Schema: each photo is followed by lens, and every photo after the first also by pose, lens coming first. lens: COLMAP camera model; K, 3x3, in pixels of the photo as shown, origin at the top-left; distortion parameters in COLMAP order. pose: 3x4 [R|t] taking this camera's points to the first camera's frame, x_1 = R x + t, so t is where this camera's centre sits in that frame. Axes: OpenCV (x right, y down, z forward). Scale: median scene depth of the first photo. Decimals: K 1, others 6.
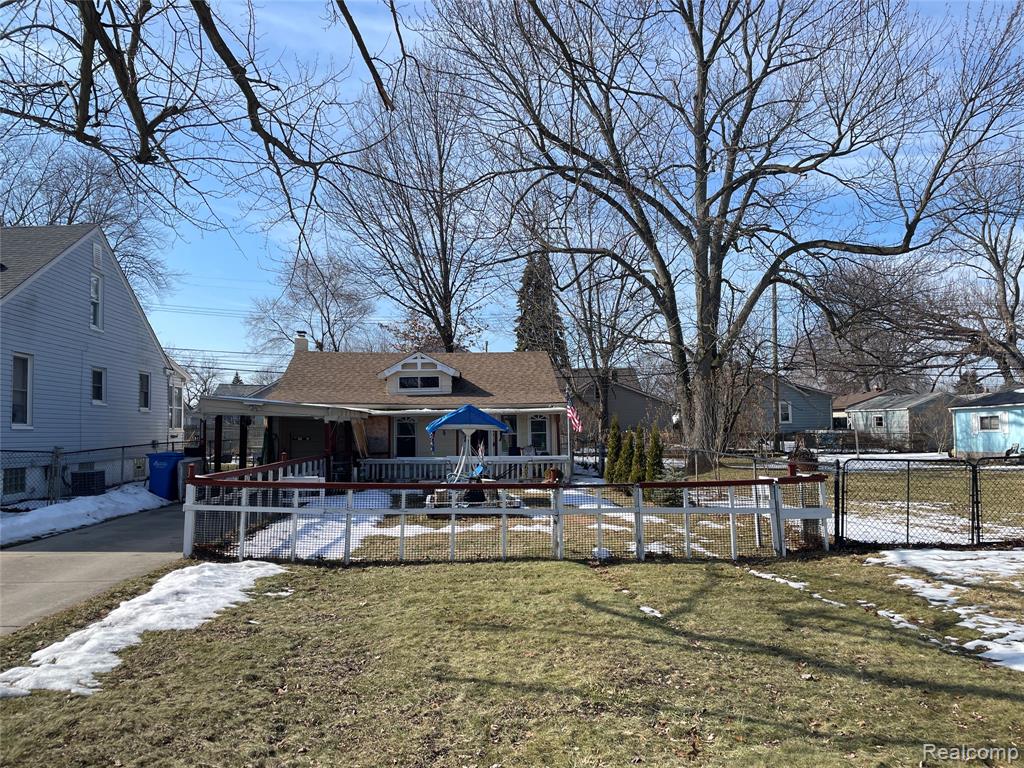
lens RADIAL K [[775.9, 0, 516.5], [0, 775.9, 403.7], [0, 0, 1]] dist [0.092021, -0.109013]
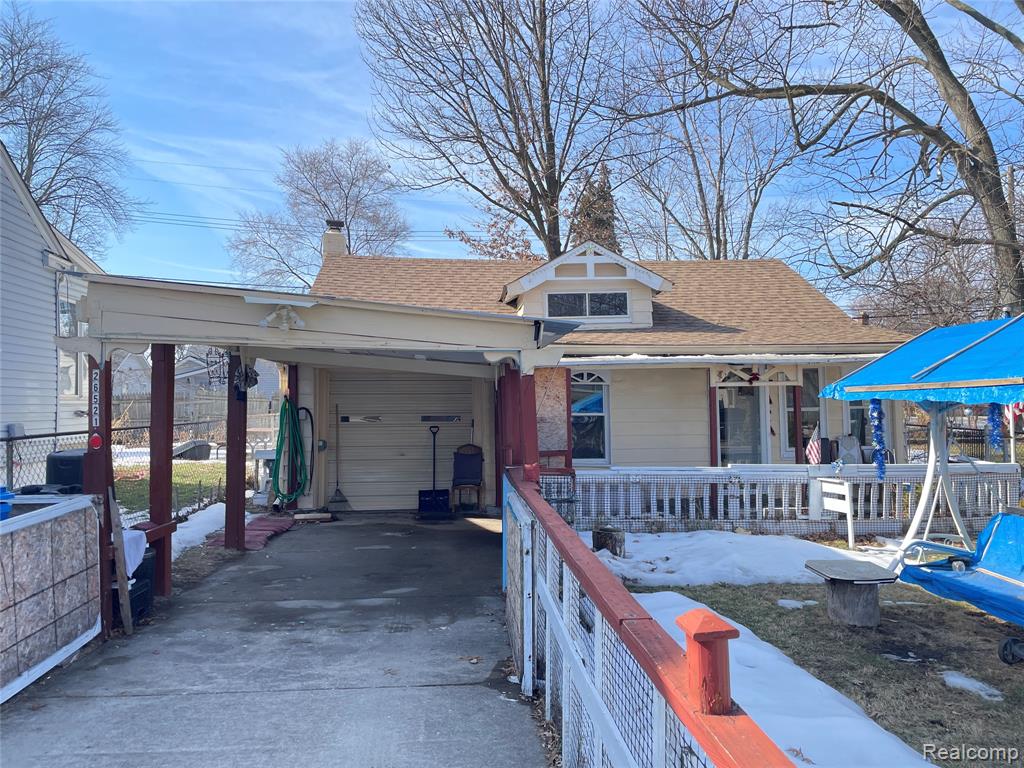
lens RADIAL K [[772.5, 0, 512.0], [0, 772.5, 384.0], [0, 0, 1]] dist [0.087540, -0.111601]
pose [[0.999822, 0.000294, 0.018890, -0.182762], [-0.000470, 0.999956, 0.009325, 0.018556], [-0.018886, -0.009332, 0.999778, 0.510169]]
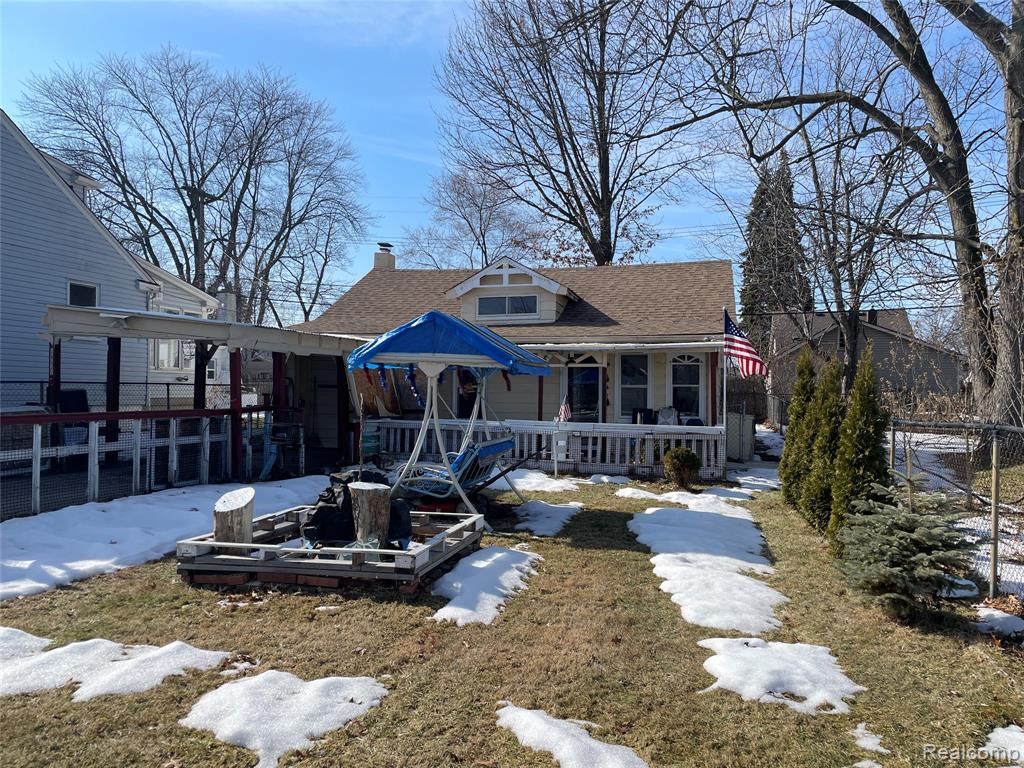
lens RADIAL K [[775.9, 0, 516.5], [0, 775.9, 403.7], [0, 0, 1]] dist [0.092021, -0.109013]
pose [[0.947085, 0.027789, -0.319778, 0.092701], [-0.012559, 0.998691, 0.049592, 0.022477], [0.320738, -0.042951, 0.946194, 0.383492]]
